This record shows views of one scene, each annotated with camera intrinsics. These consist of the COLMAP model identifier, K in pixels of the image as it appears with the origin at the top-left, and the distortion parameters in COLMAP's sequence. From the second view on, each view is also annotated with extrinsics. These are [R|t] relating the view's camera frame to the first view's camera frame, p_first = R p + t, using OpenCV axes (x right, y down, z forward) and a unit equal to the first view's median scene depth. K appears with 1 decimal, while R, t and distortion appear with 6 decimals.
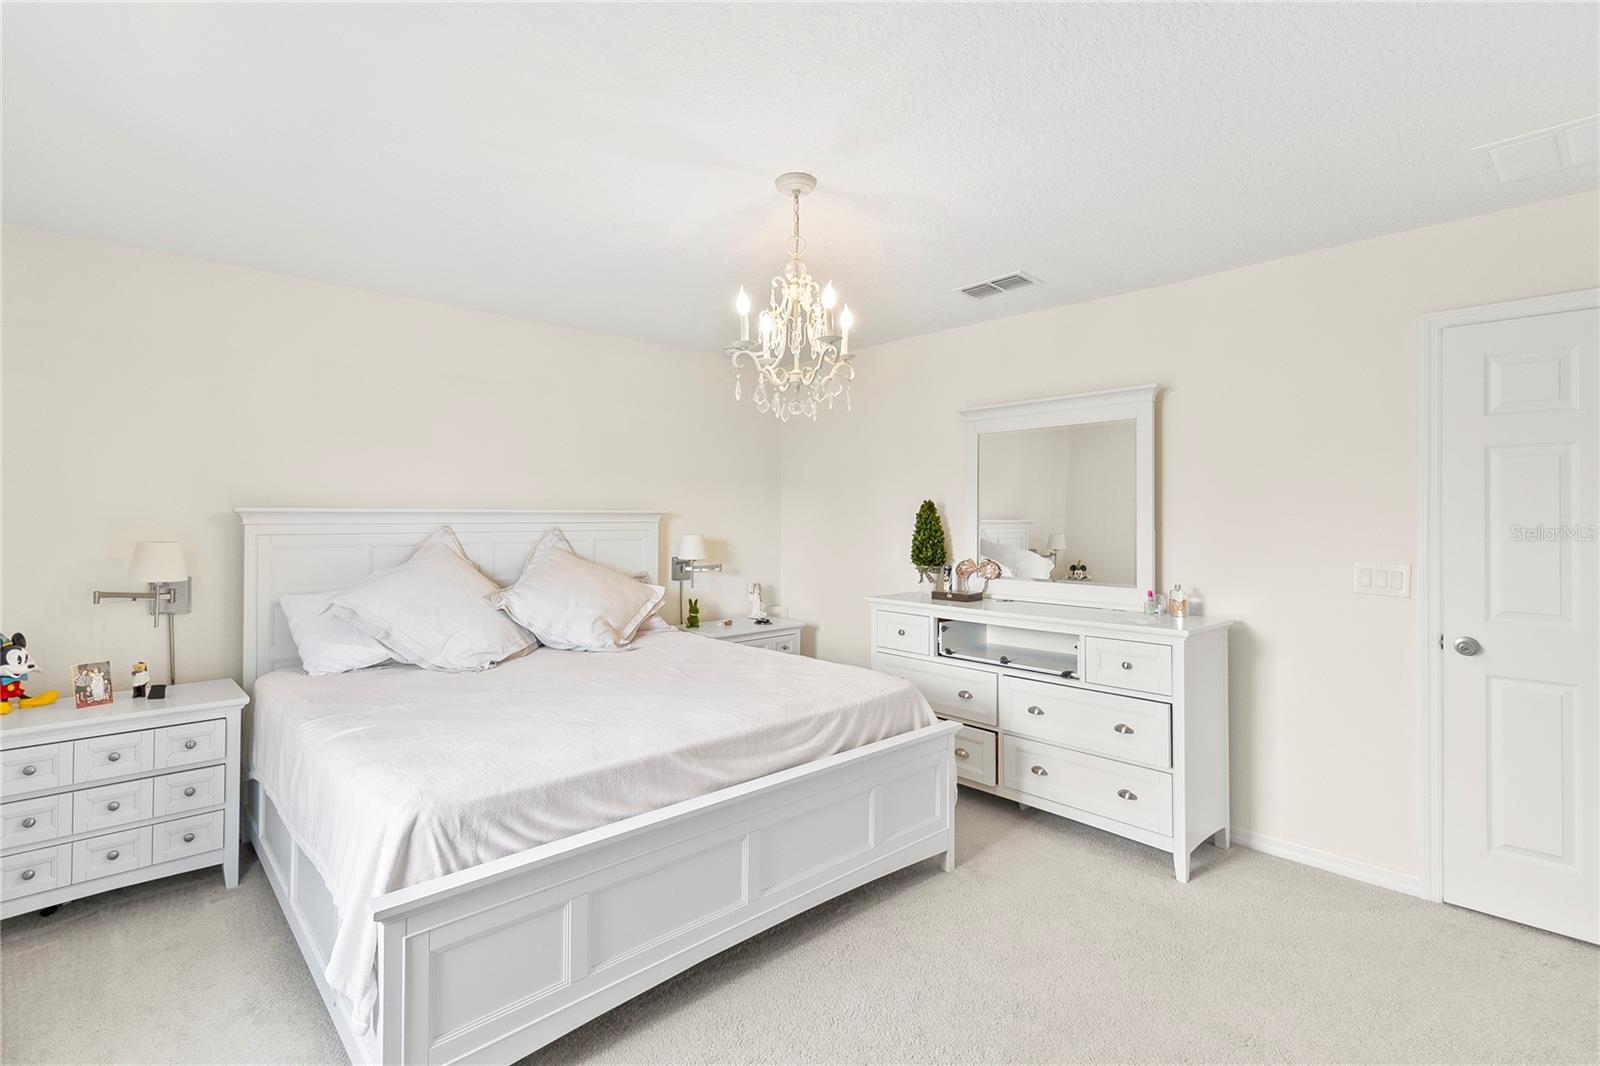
lens RADIAL K [[747.7, 0, 801.2], [0, 747.7, 525.1], [0, 0, 1]] dist [0.000047, 0.000075]
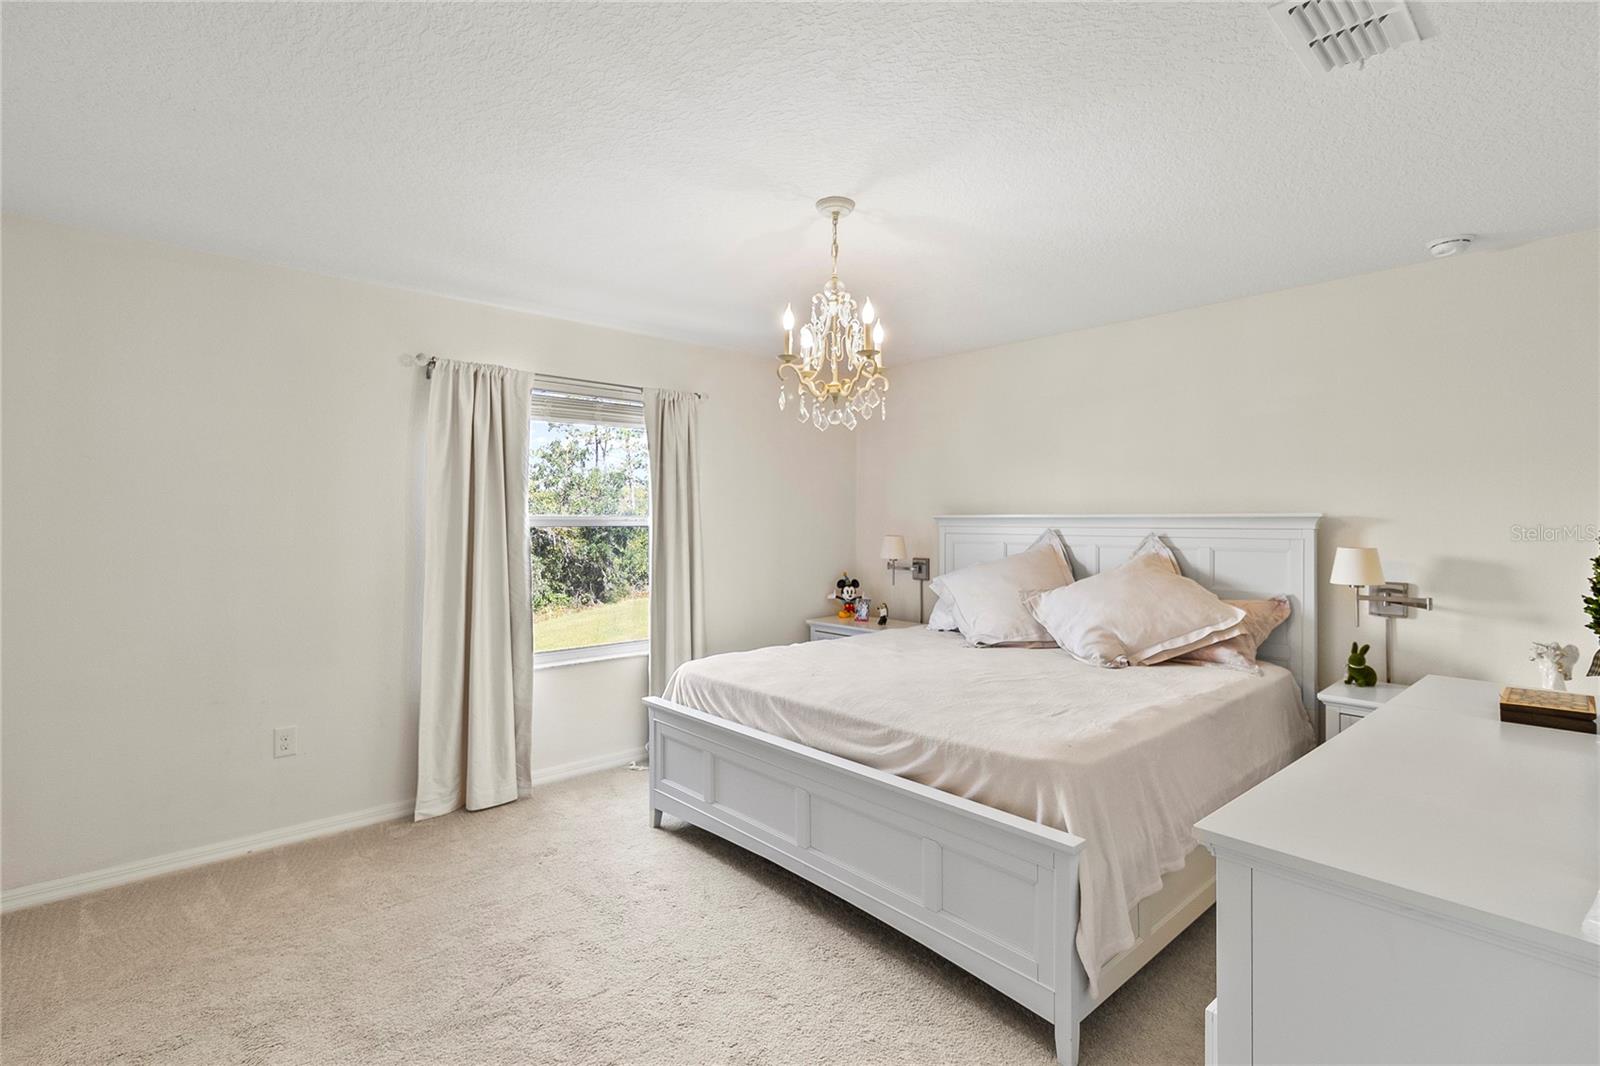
lens RADIAL K [[747.7, 0, 801.2], [0, 747.7, 525.1], [0, 0, 1]] dist [0.000047, 0.000075]
pose [[0.002432, 0.009253, -0.999954, 1.051677], [-0.015888, 0.999831, 0.009213, -0.016607], [0.999871, 0.015865, 0.002579, 0.932911]]
